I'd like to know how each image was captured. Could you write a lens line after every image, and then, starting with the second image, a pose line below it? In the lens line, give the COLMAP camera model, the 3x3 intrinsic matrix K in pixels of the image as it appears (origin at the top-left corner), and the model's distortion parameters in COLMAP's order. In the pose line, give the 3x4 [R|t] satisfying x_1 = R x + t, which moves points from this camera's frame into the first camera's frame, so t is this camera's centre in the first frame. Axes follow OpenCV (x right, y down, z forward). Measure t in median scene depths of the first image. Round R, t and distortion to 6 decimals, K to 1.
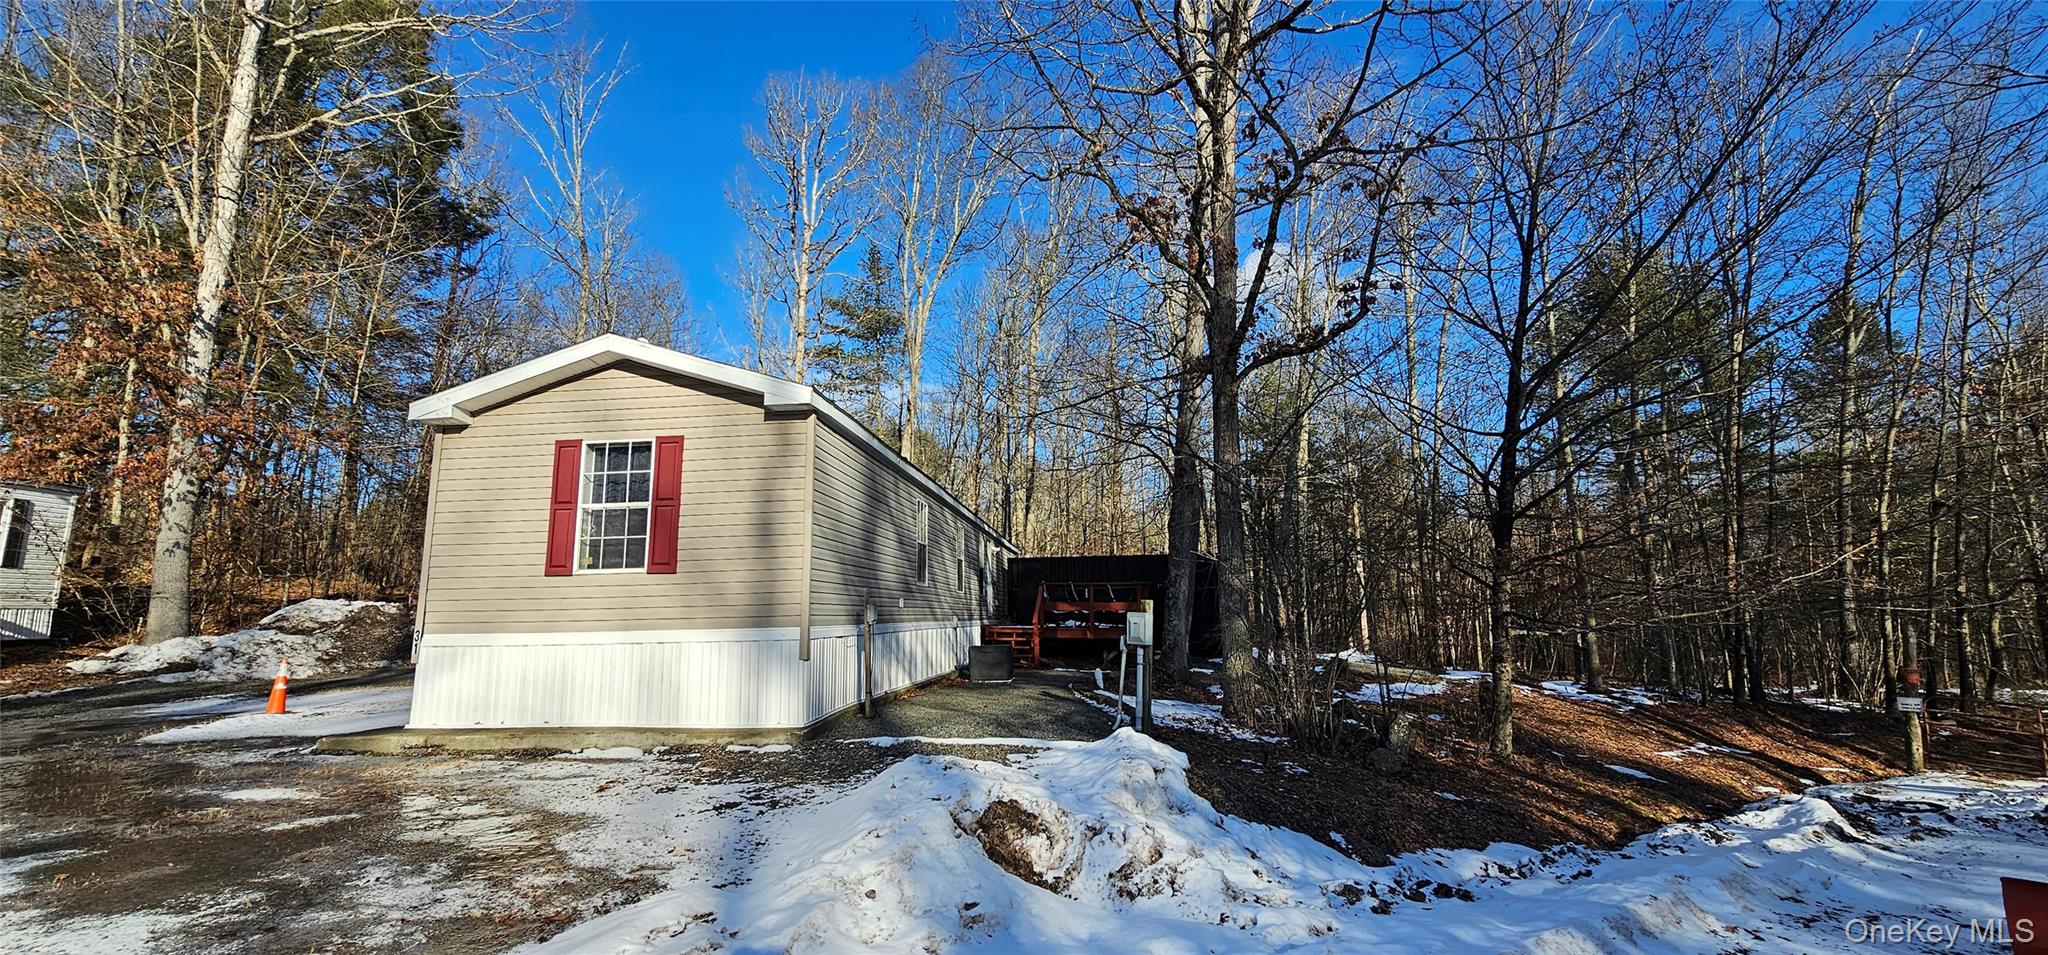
lens RADIAL K [[844.1, 0, 1021.5], [0, 844.1, 466.8], [0, 0, 1]] dist [-0.001666, 0.001582]
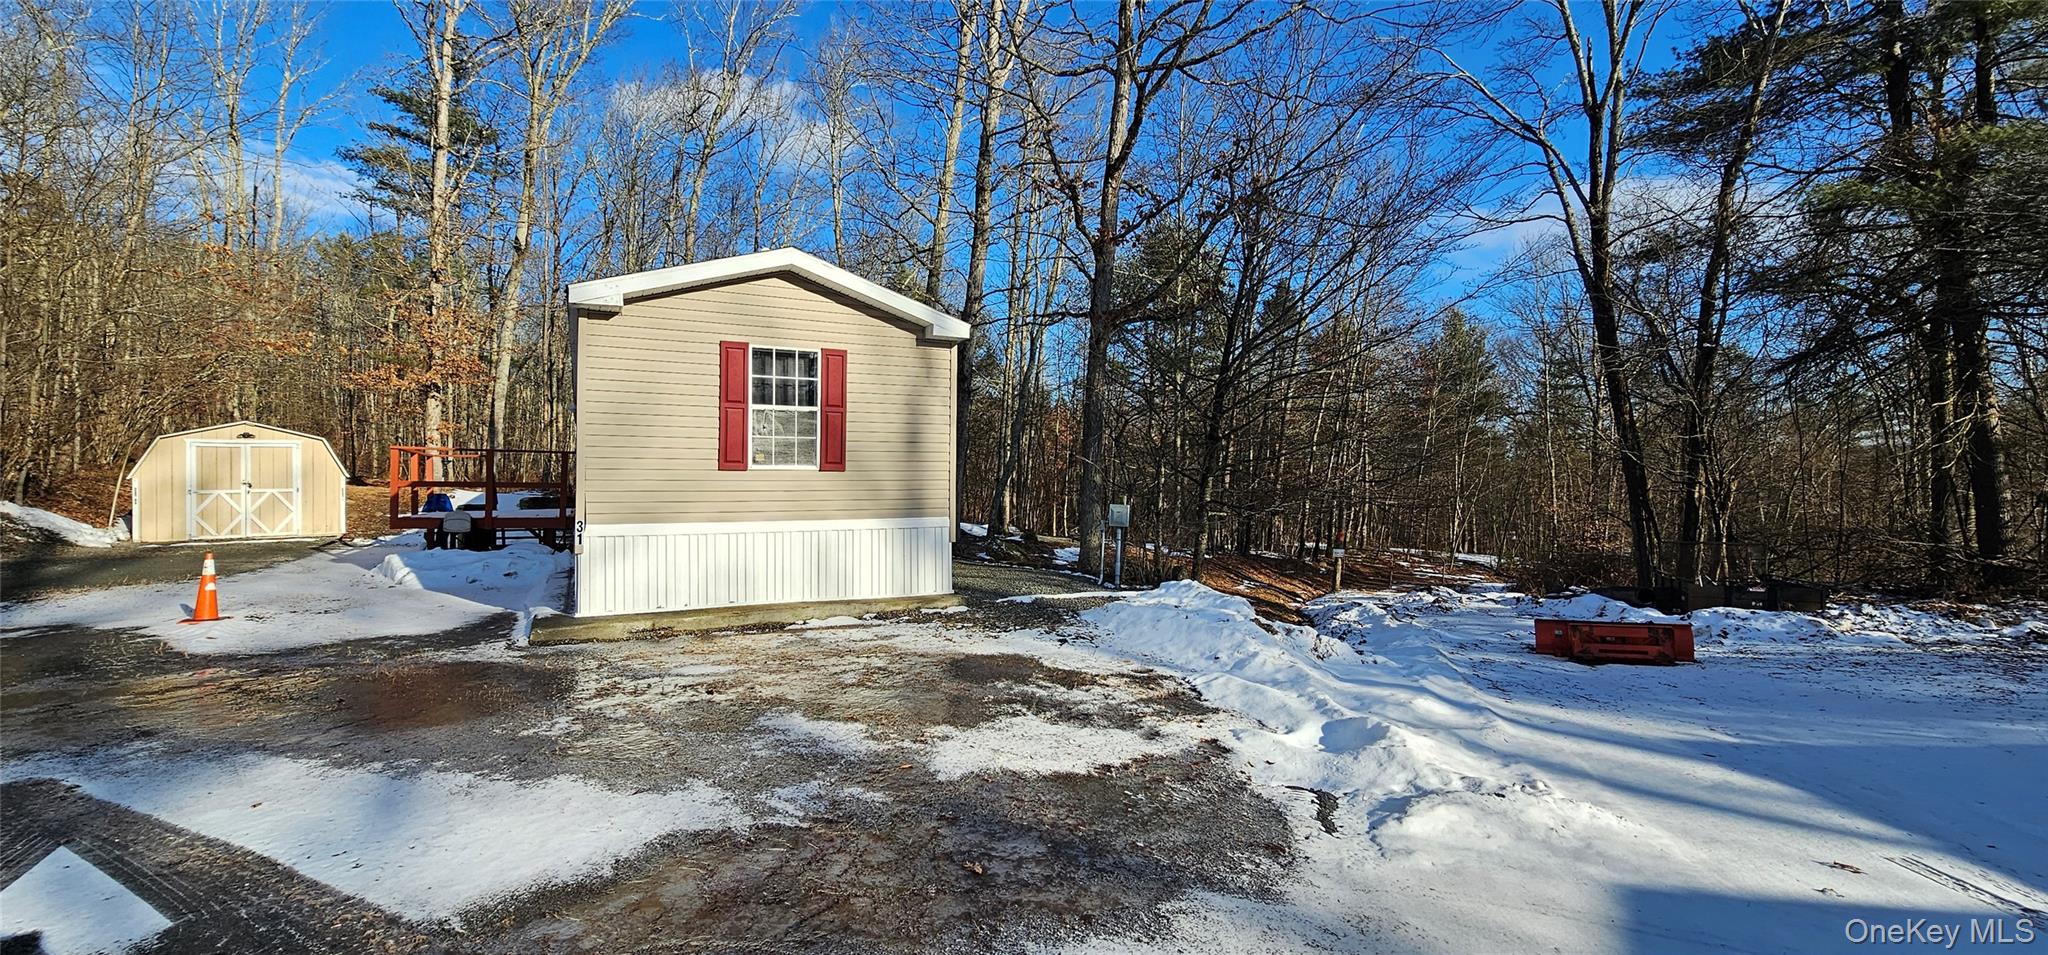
lens RADIAL K [[844.1, 0, 1021.4], [0, 844.1, 473.0], [0, 0, 1]] dist [-0.001666, 0.001582]
pose [[0.834083, 0.025484, 0.551050, -0.825147], [-0.112668, 0.985745, 0.124951, -0.042633], [-0.540010, -0.166305, 0.825065, -0.084698]]
